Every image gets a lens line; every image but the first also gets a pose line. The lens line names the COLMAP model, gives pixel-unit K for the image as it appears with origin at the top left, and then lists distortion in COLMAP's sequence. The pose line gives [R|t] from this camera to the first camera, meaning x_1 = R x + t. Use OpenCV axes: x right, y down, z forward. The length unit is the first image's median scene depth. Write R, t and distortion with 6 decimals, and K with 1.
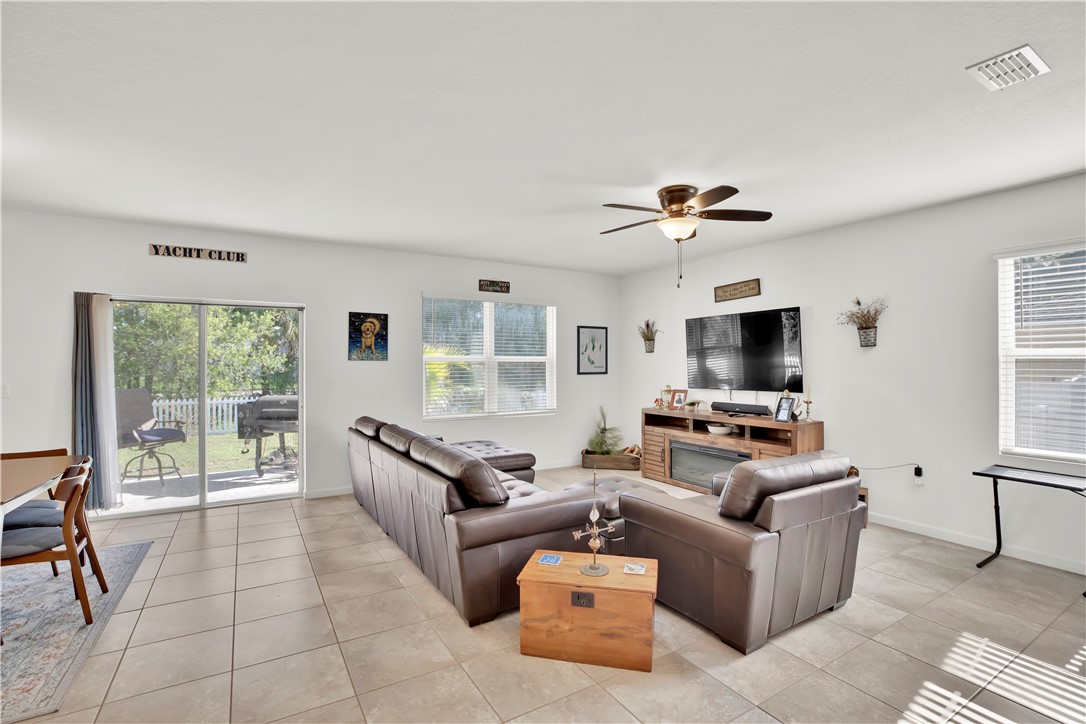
lens RADIAL K [[499.6, 0, 544.8], [0, 499.6, 361.2], [0, 0, 1]] dist [-0.044878, 0.014096]
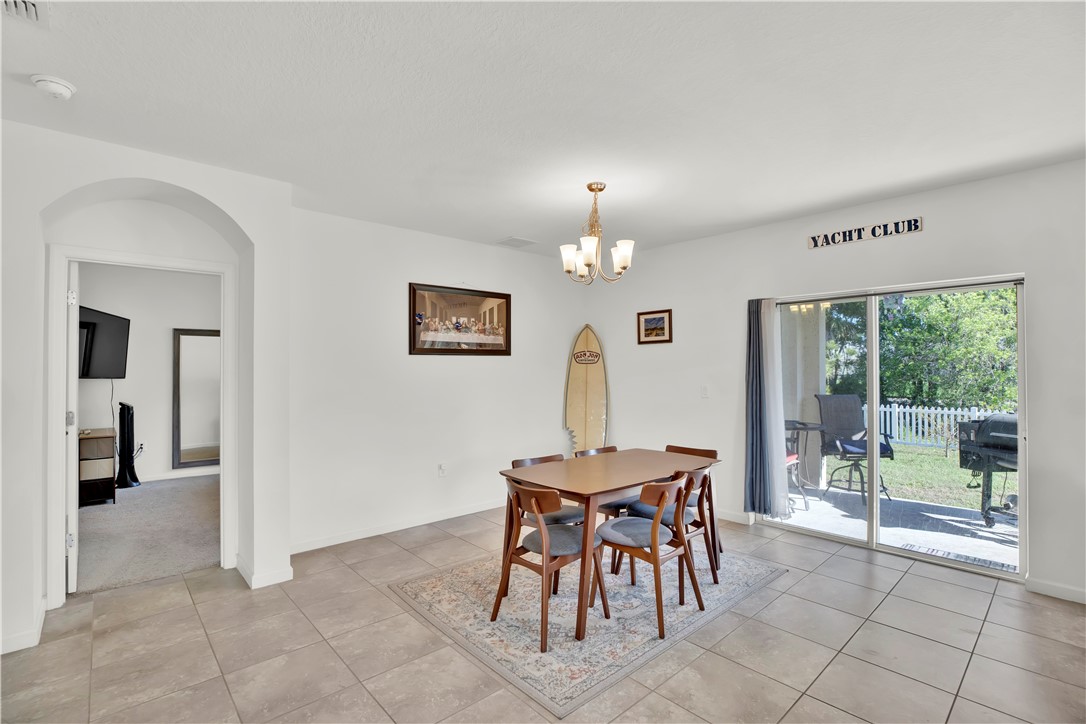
lens RADIAL K [[499.6, 0, 545.1], [0, 499.6, 362.0], [0, 0, 1]] dist [-0.044878, 0.014096]
pose [[0.192136, -0.012566, -0.981288, -0.006220], [0.004704, 0.999918, -0.011883, 0.000567], [0.981357, -0.002333, 0.192180, 0.283297]]
